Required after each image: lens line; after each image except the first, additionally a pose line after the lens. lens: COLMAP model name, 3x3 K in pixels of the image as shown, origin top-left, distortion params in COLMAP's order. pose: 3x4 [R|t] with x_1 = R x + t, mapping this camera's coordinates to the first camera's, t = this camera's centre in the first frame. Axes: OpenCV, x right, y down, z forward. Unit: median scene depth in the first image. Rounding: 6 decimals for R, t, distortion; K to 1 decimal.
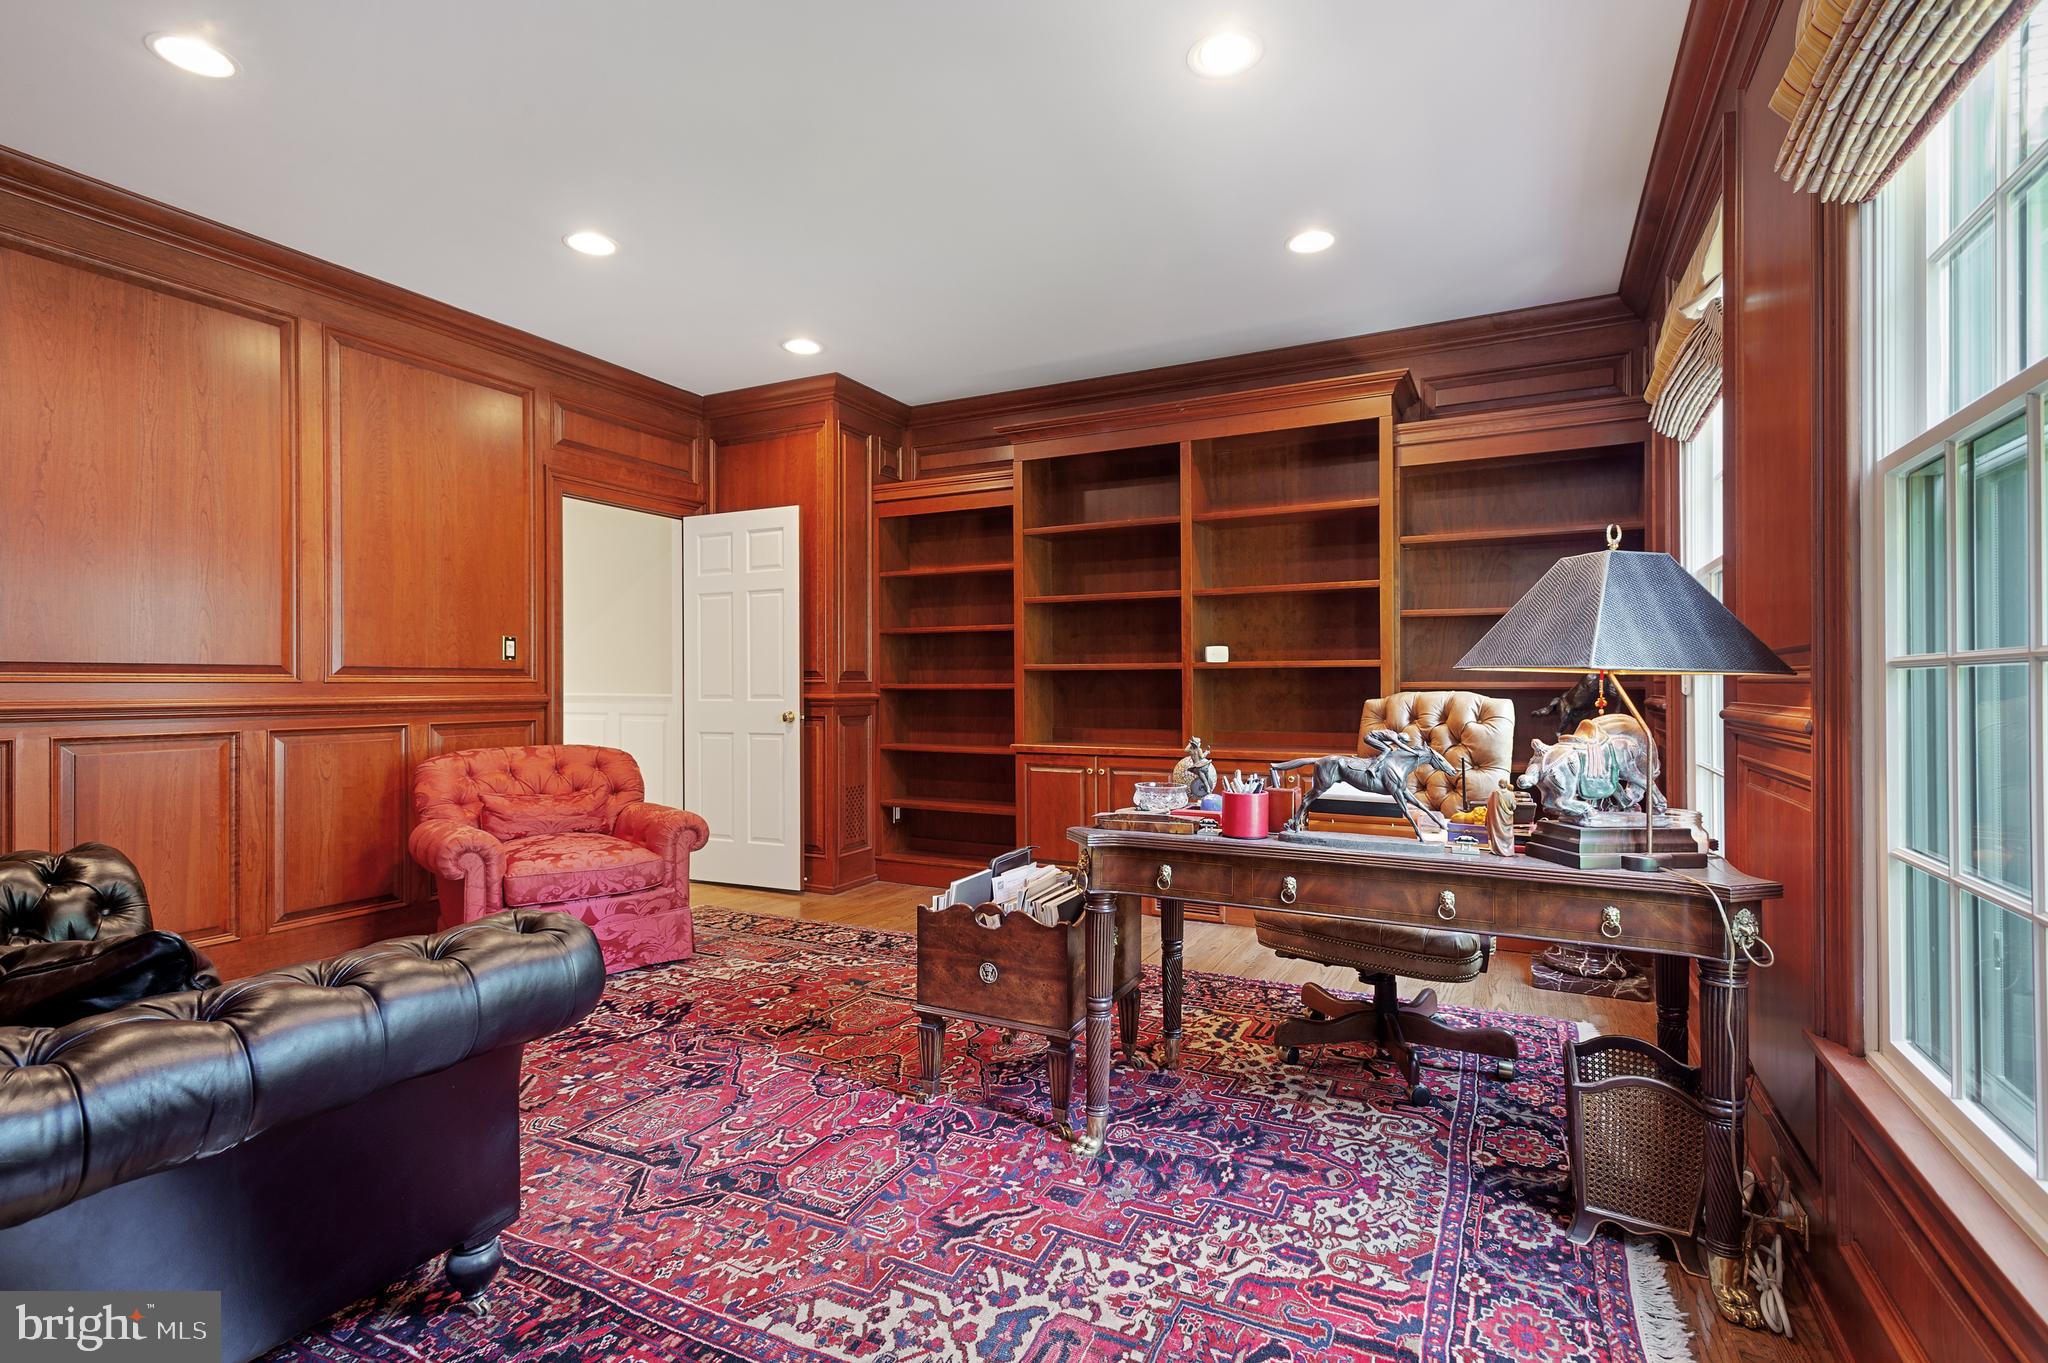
lens RADIAL K [[964.4, 0, 1024.8], [0, 964.4, 672.5], [0, 0, 1]] dist [0.016770, -0.005675]
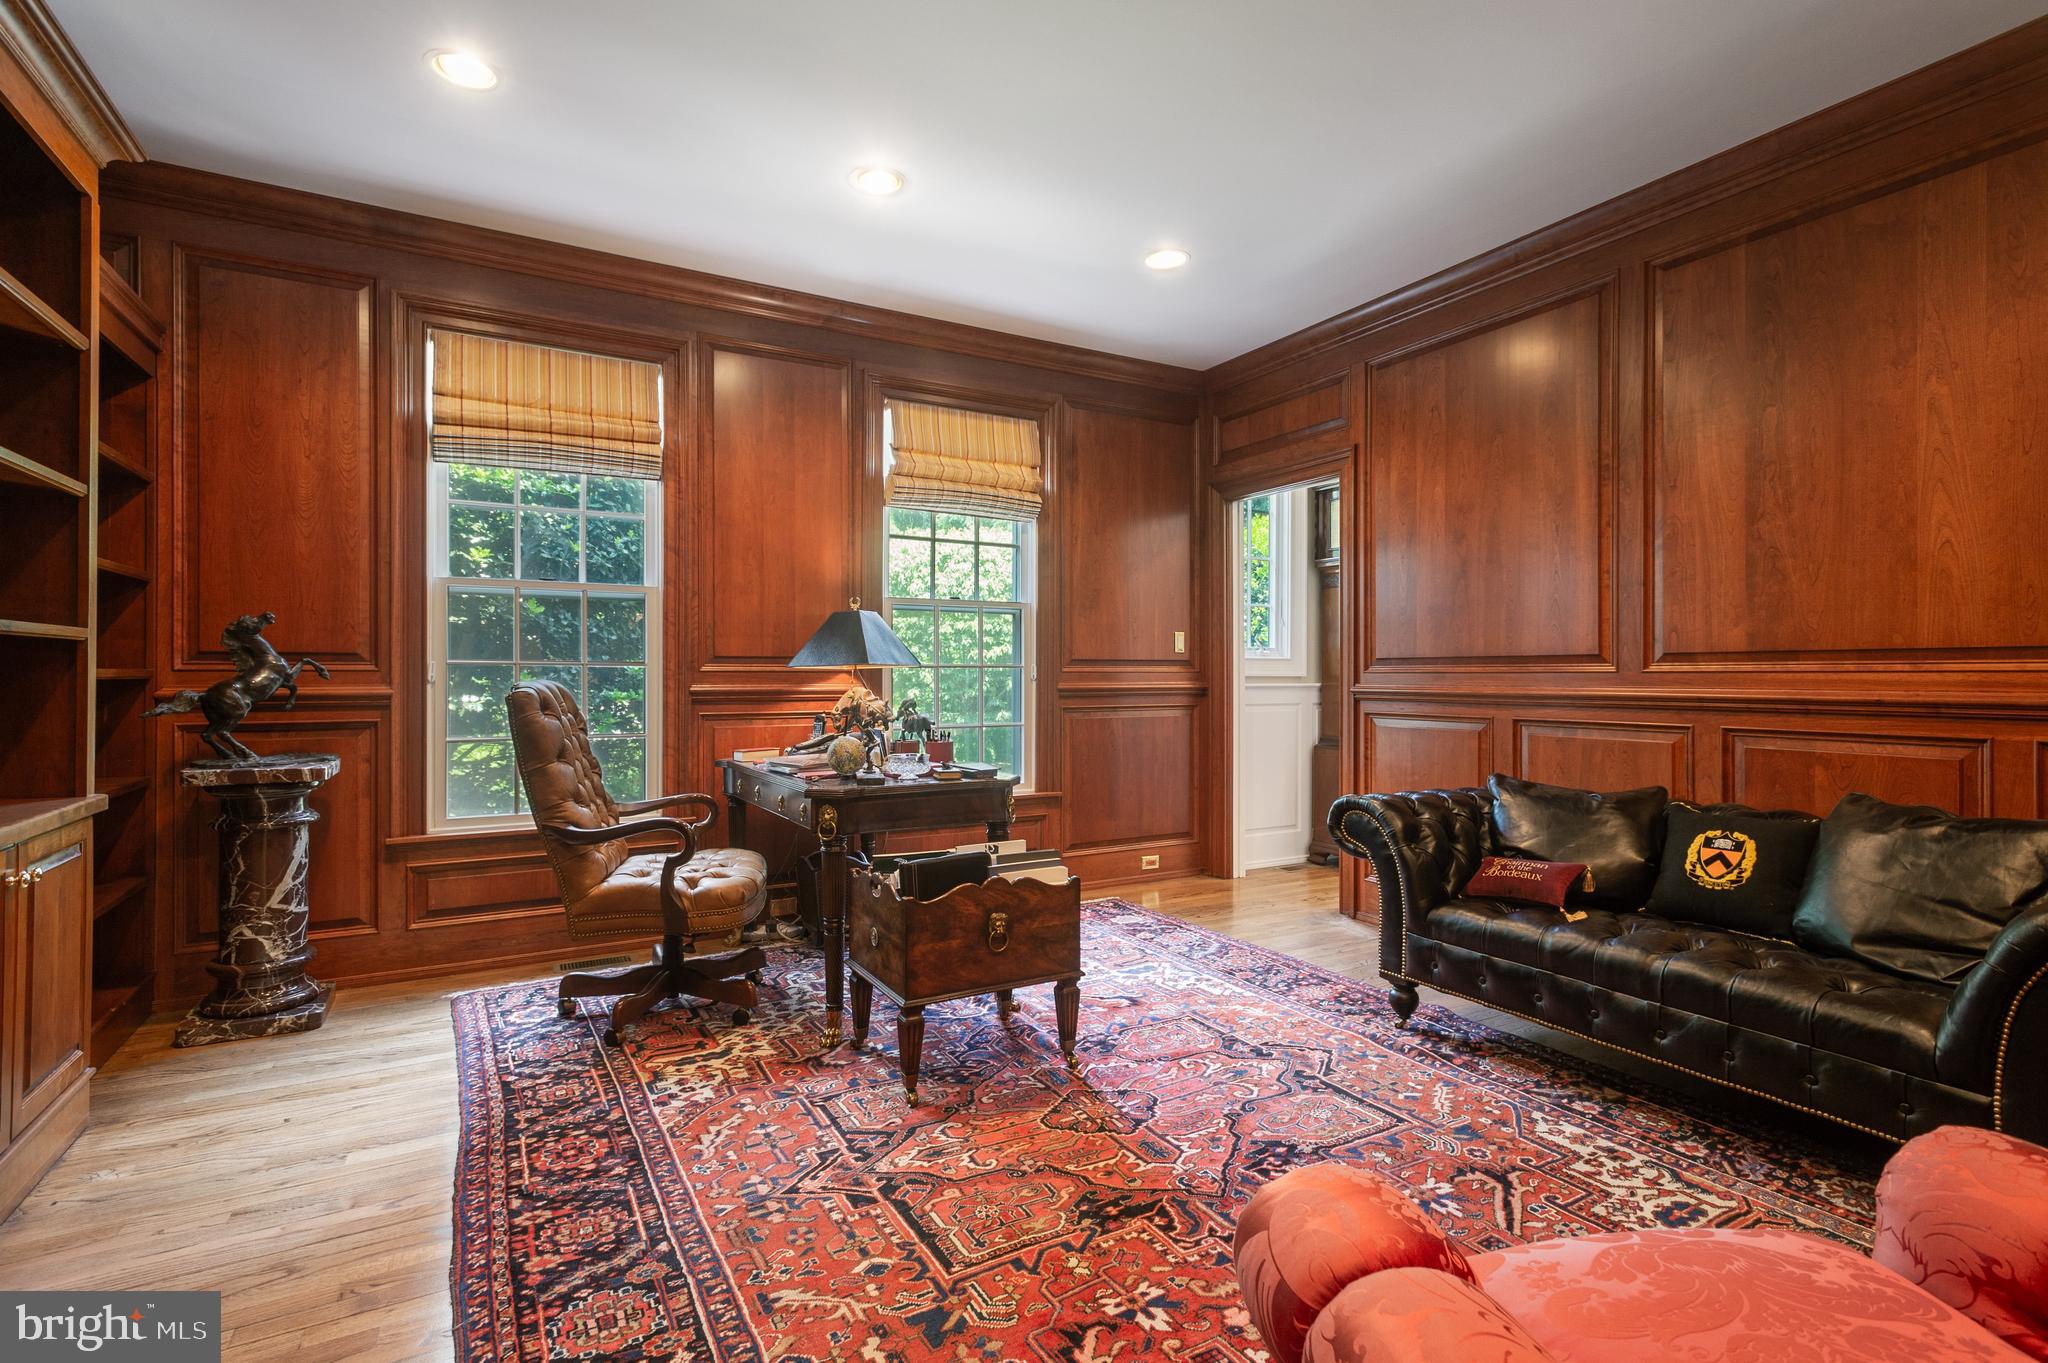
lens RADIAL K [[964.4, 0, 1024.8], [0, 964.4, 672.5], [0, 0, 1]] dist [0.016770, -0.005675]
pose [[-0.832787, -0.000588, 0.553594, -0.598219], [-0.007827, 0.999912, -0.010713, 0.022176], [-0.553539, -0.013255, -0.832718, 1.767322]]
